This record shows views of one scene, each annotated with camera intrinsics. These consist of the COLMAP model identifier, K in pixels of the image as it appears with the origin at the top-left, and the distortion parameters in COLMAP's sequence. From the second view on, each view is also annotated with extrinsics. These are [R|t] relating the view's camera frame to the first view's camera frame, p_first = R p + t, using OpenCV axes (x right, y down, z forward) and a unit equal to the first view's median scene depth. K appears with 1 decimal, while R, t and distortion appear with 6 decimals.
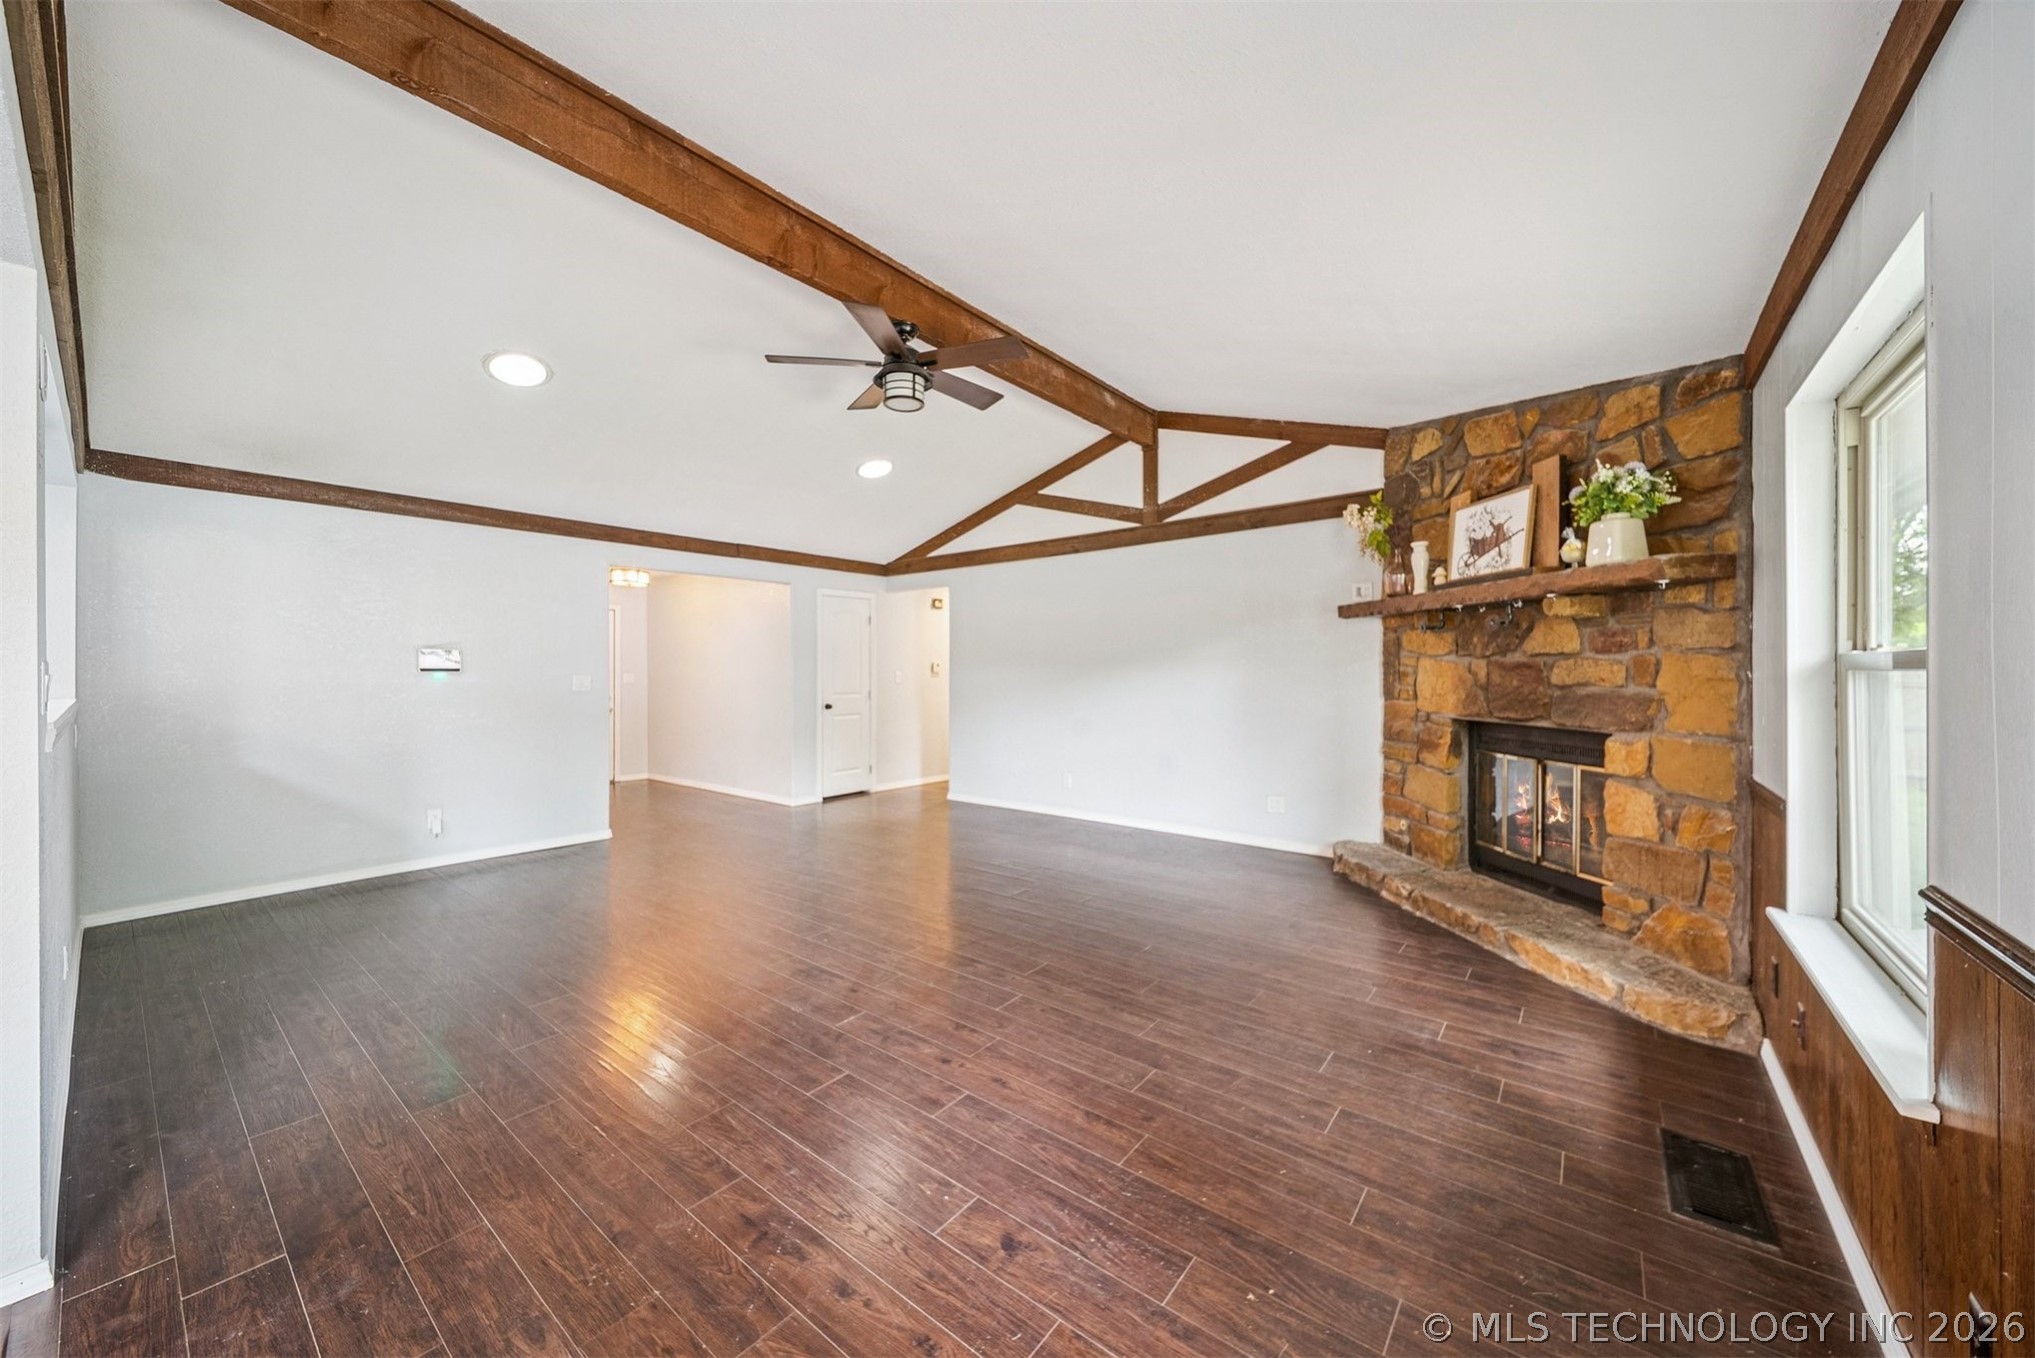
lens RADIAL K [[728.4, 0, 1023.7], [0, 728.4, 674.9], [0, 0, 1]] dist [-0.001892, -0.000511]
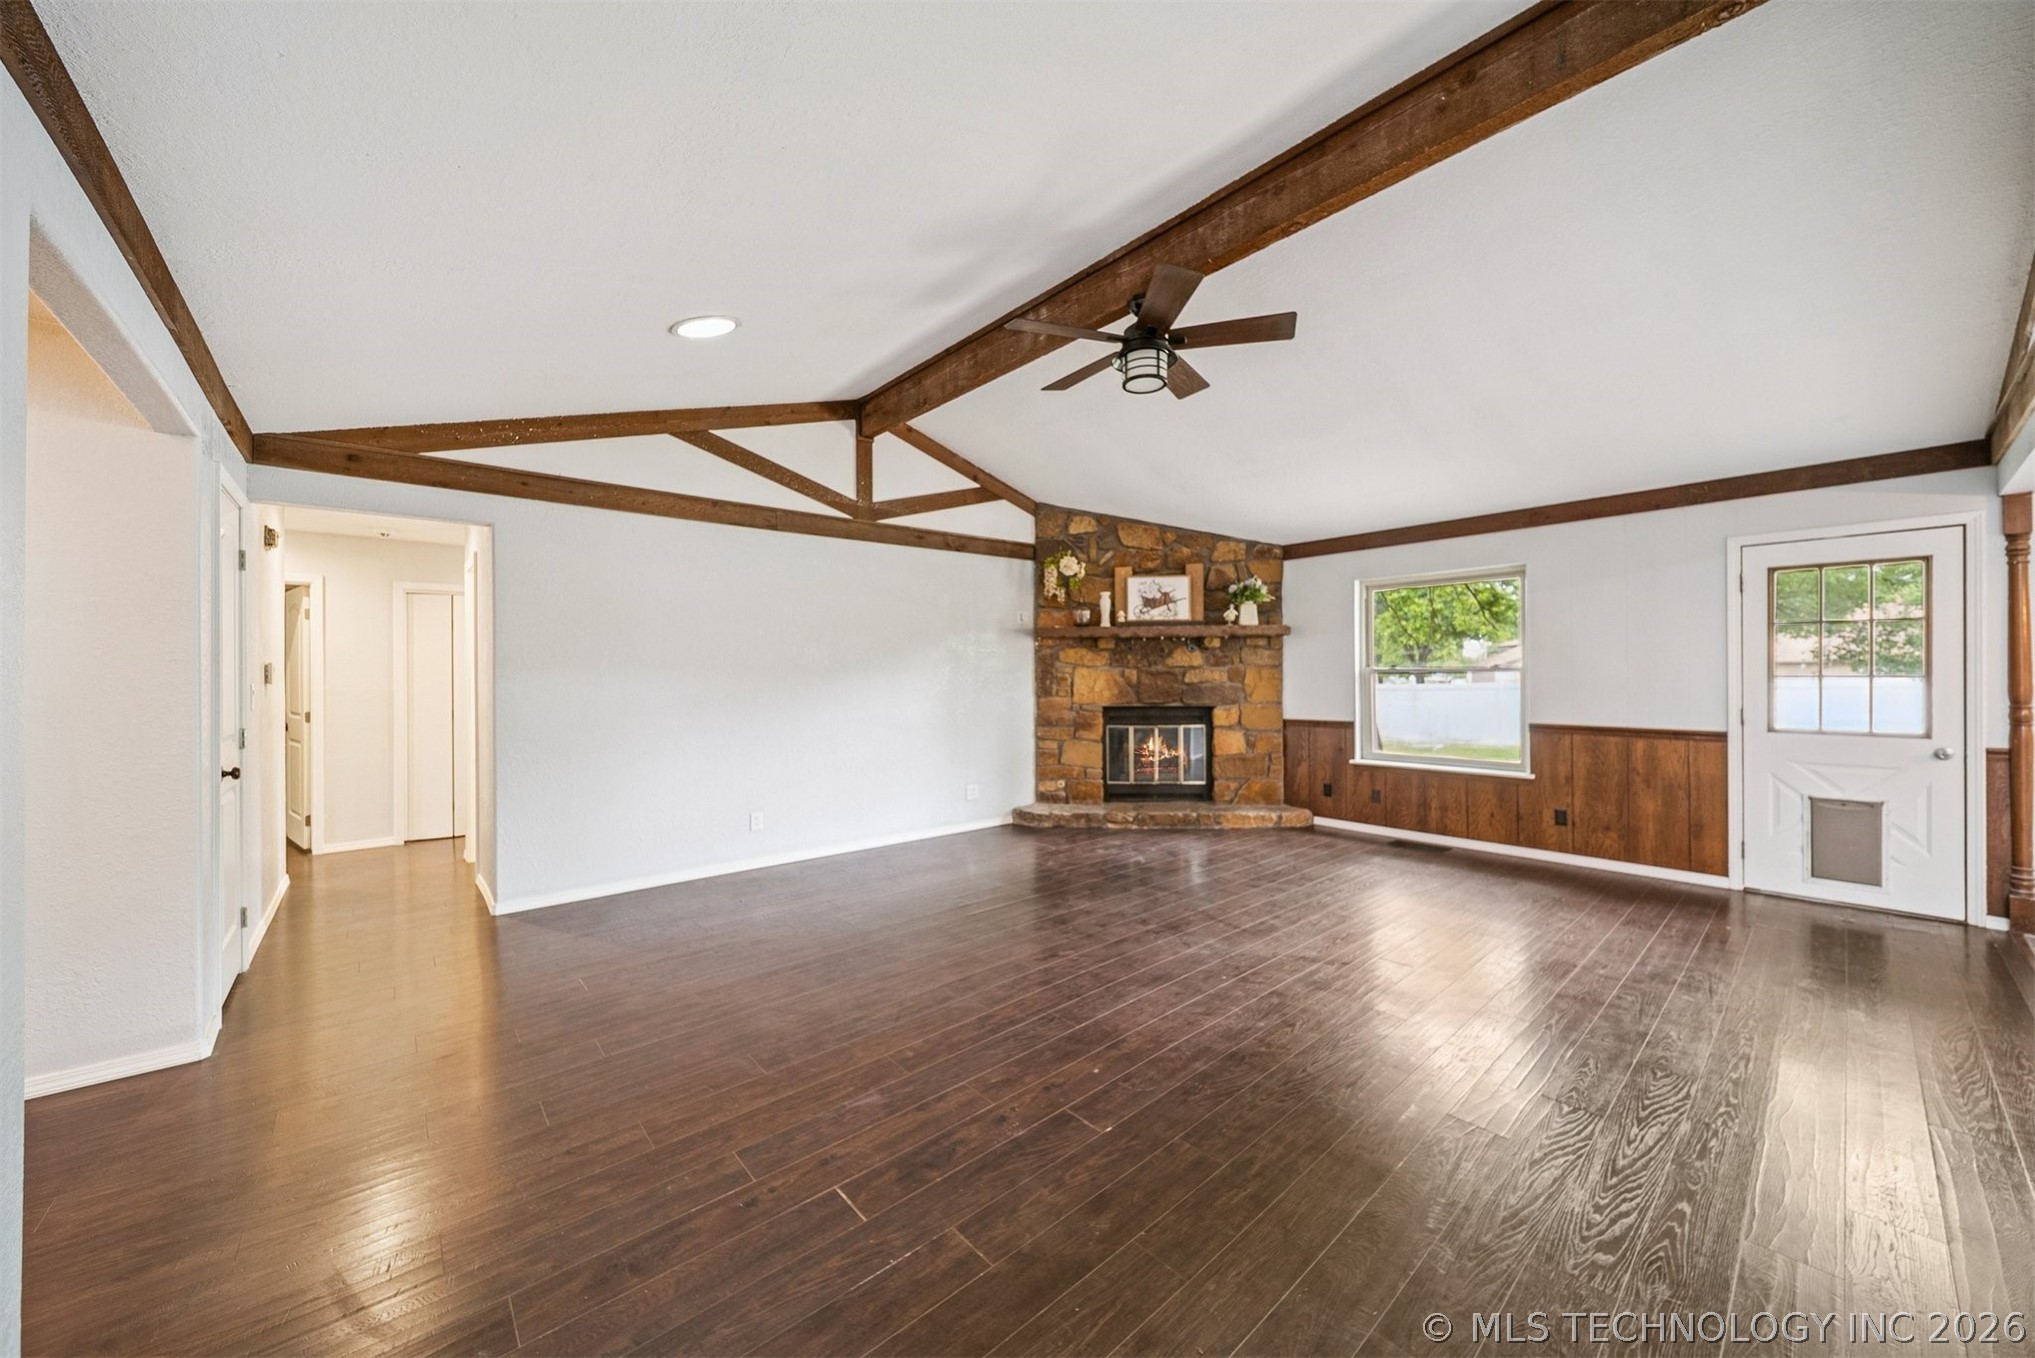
lens RADIAL K [[728.4, 0, 1023.7], [0, 728.4, 674.9], [0, 0, 1]] dist [-0.001892, -0.000511]
pose [[0.183262, 0.005498, 0.983049, -1.042155], [0.012960, 0.999884, -0.008008, 0.002101], [-0.982979, 0.014208, 0.183170, 0.931698]]
